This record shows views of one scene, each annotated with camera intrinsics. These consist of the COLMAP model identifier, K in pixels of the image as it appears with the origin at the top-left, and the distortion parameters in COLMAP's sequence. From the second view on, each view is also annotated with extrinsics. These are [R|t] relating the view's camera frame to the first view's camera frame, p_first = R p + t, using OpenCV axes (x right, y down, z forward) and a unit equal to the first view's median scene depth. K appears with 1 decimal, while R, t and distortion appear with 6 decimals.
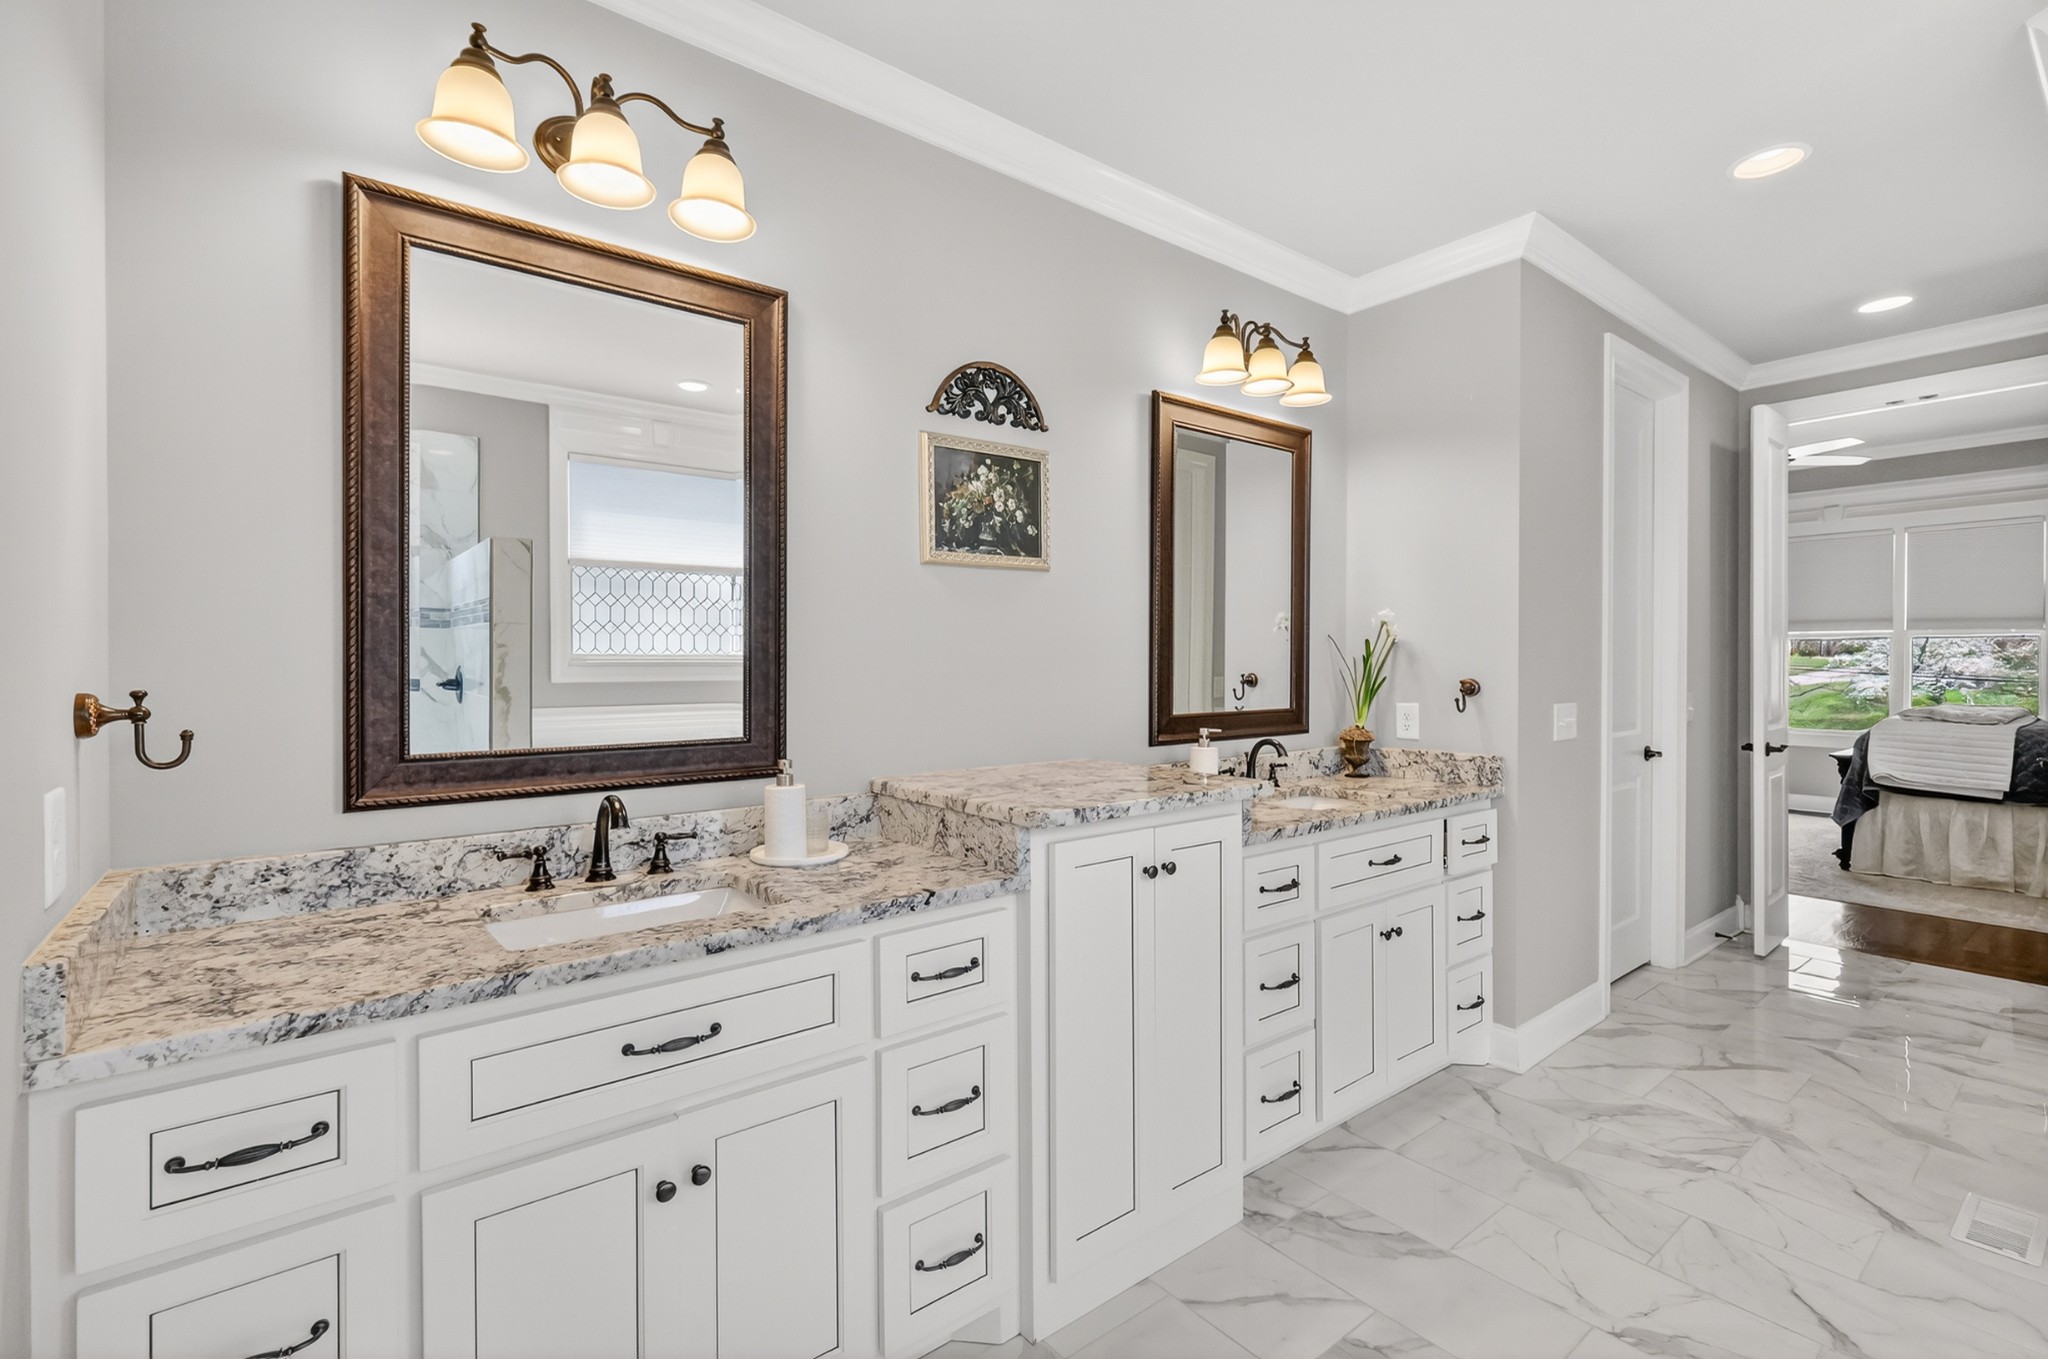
lens RADIAL K [[908.7, 0, 1025.1], [0, 908.7, 670.2], [0, 0, 1]] dist [0.002780, 0.000640]
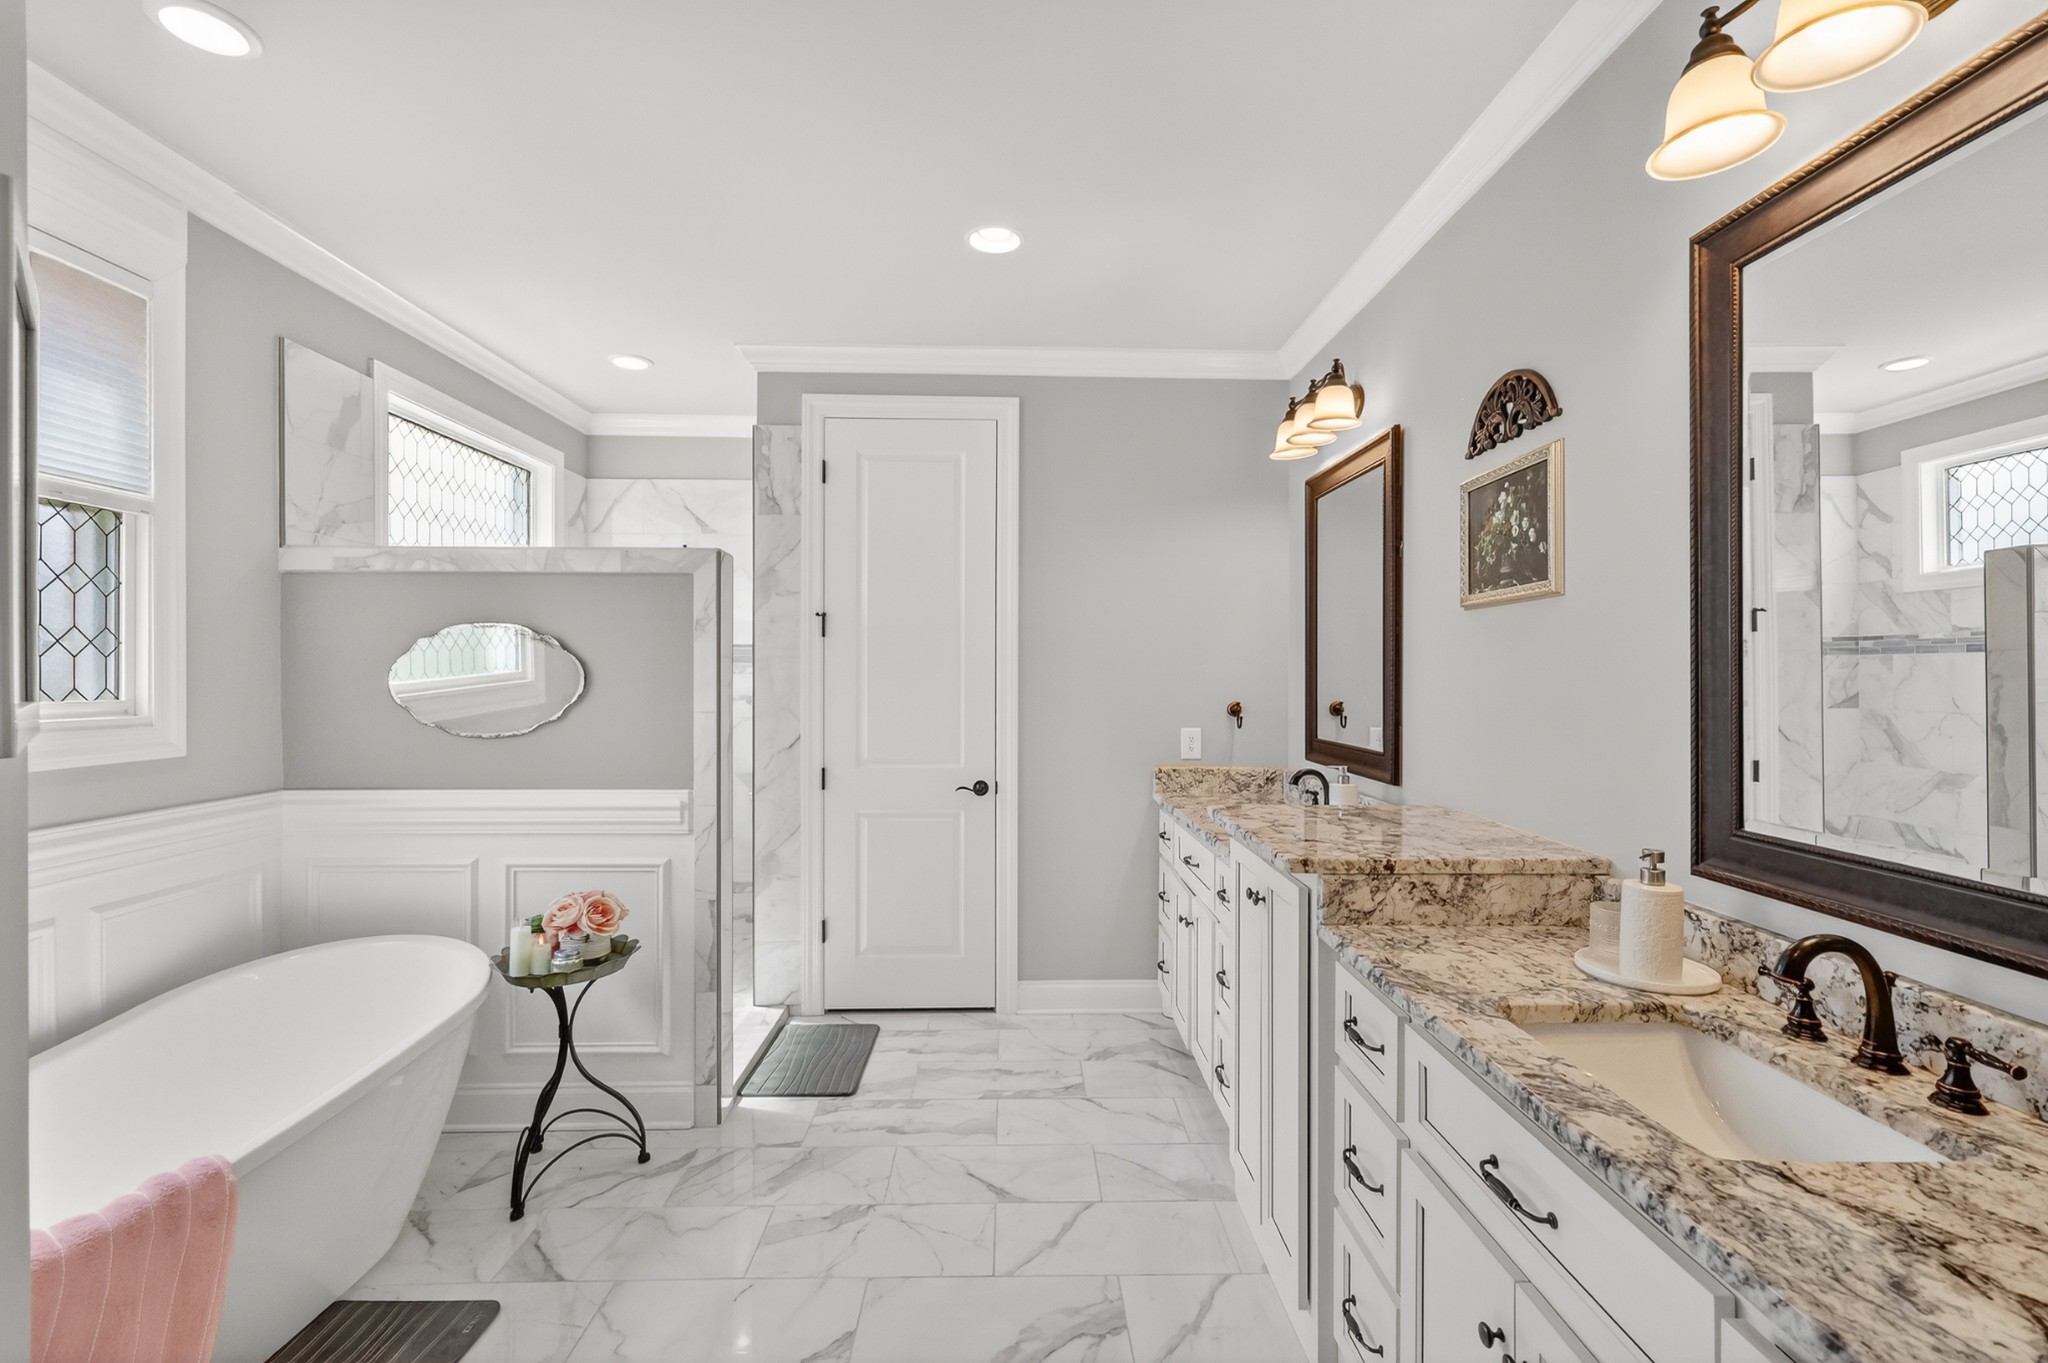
lens RADIAL K [[908.7, 0, 1010.5], [0, 908.7, 674.7], [0, 0, 1]] dist [0.002780, 0.000640]
pose [[-0.598109, 0.003822, -0.801405, 0.965877], [-0.001656, 0.999981, 0.006005, -0.045803], [0.801413, 0.004919, -0.598091, 1.134488]]
